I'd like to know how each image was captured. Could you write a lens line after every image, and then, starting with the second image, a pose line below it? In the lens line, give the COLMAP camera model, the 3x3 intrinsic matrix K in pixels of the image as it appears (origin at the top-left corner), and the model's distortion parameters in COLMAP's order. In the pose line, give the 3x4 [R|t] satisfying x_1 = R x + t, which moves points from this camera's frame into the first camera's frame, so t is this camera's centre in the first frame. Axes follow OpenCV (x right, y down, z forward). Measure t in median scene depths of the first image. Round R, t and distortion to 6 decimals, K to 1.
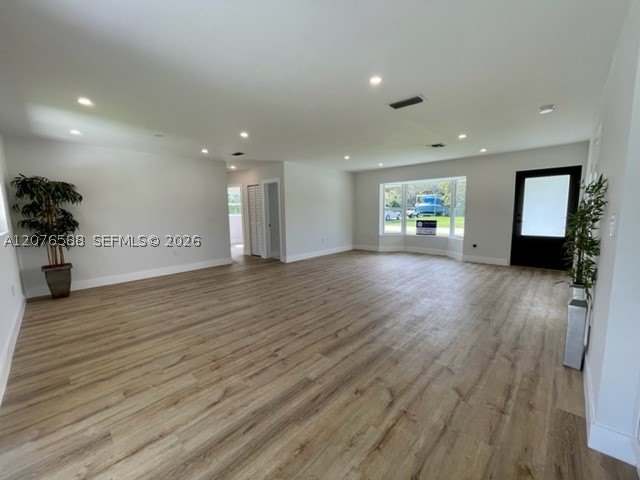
lens RADIAL K [[256.1, 0, 319.1], [0, 256.1, 240.8], [0, 0, 1]] dist [0.000899, 0.000427]
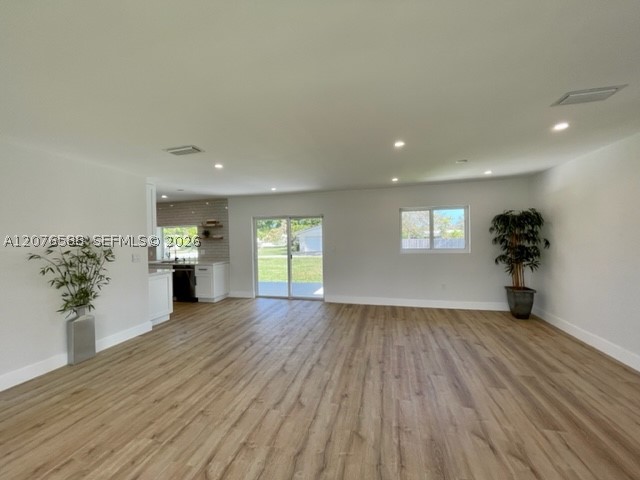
lens RADIAL K [[256.1, 0, 317.8], [0, 256.1, 240.2], [0, 0, 1]] dist [0.000899, 0.000427]
pose [[-0.874895, 0.039514, -0.482698, 0.289284], [-0.022437, 0.992289, 0.121896, -0.246446], [0.483792, 0.117476, -0.867262, 1.677658]]
